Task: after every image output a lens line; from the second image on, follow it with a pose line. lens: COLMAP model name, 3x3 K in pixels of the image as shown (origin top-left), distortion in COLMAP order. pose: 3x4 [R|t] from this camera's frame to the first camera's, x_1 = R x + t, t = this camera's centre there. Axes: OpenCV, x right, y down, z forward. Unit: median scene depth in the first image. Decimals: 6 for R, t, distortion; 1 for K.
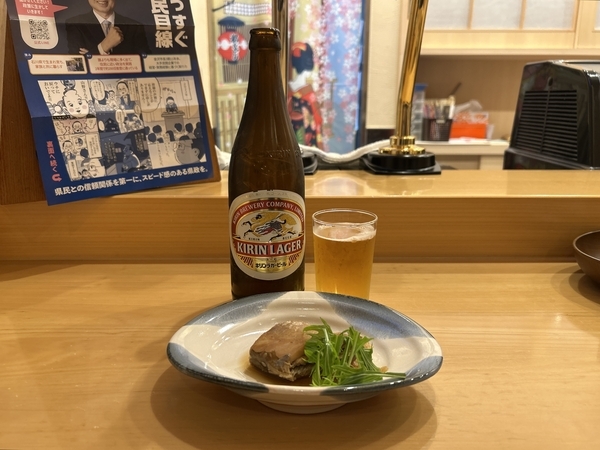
lens RADIAL K [[461.9, 0, 297.1], [0, 461.9, 229.4], [0, 0, 1]] dist [0.013319, -0.037987]
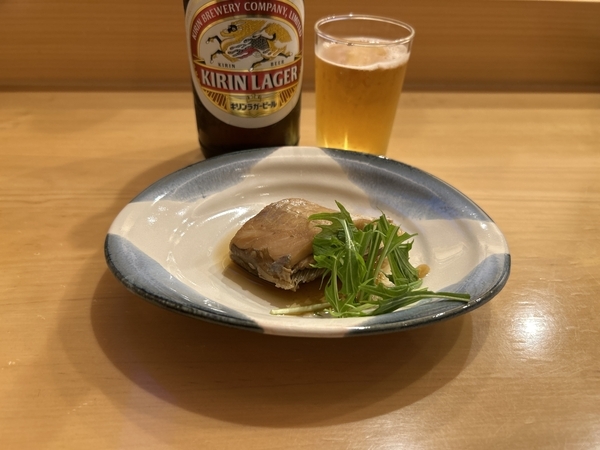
lens RADIAL K [[461.9, 0, 297.1], [0, 461.9, 229.4], [0, 0, 1]] dist [0.013319, -0.037987]
pose [[0.998522, -0.013264, 0.052700, -0.031126], [-0.008228, 0.921675, 0.387876, -0.019131], [-0.053717, -0.387736, 0.920204, 0.305406]]
